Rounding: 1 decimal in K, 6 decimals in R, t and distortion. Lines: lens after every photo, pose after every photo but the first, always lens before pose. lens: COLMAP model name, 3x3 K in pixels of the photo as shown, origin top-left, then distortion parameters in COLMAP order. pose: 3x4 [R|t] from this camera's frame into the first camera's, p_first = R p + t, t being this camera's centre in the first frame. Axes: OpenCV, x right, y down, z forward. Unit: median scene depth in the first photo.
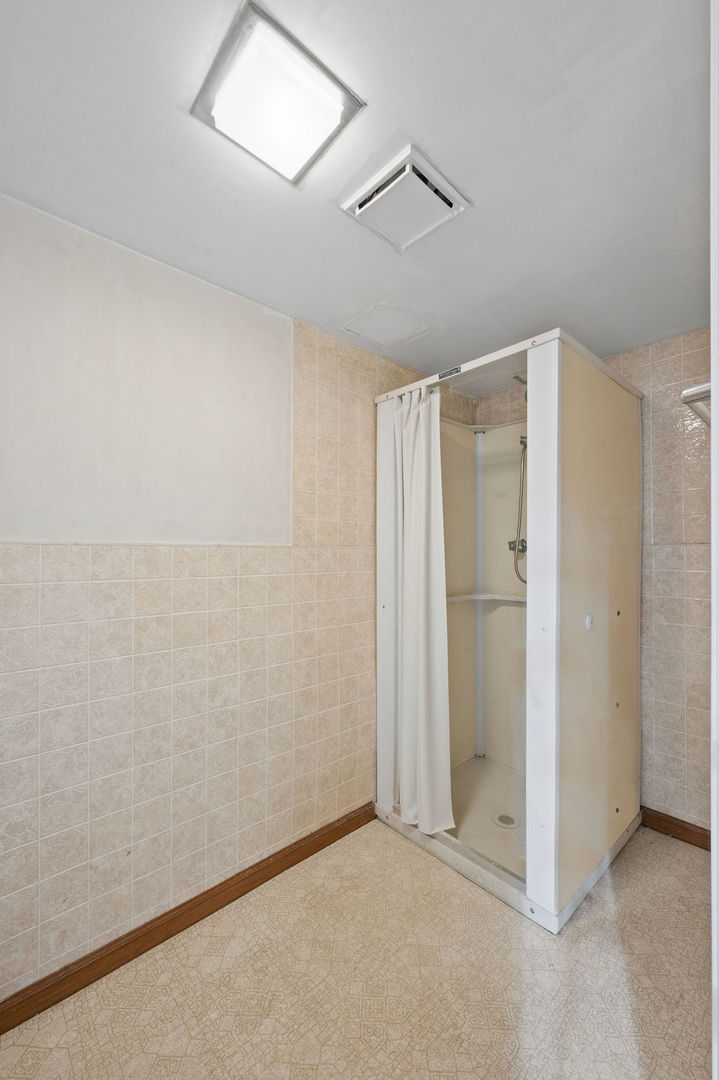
lens RADIAL K [[426.2, 0, 355.4], [0, 426.2, 544.9], [0, 0, 1]] dist [-0.002353, -0.000094]
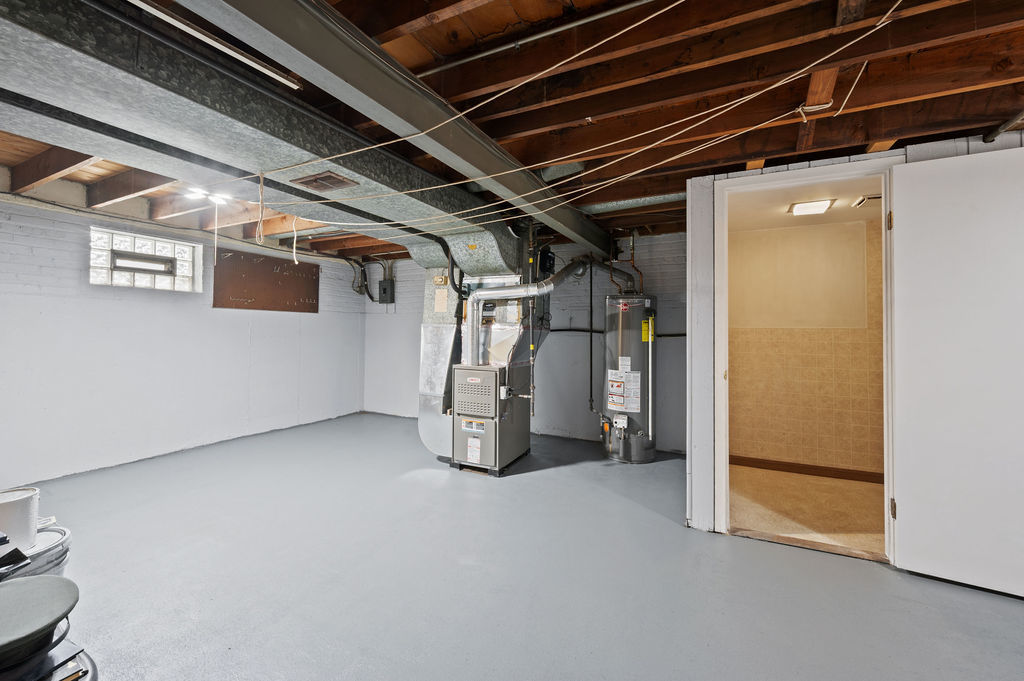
lens RADIAL K [[408.4, 0, 511.1], [0, 408.4, 323.2], [0, 0, 1]] dist [-0.002896, 0.000532]
pose [[0.357582, -0.017152, -0.933724, 1.242089], [0.004281, 0.999851, -0.016728, 0.001871], [0.933872, 0.001984, 0.357602, -1.528613]]
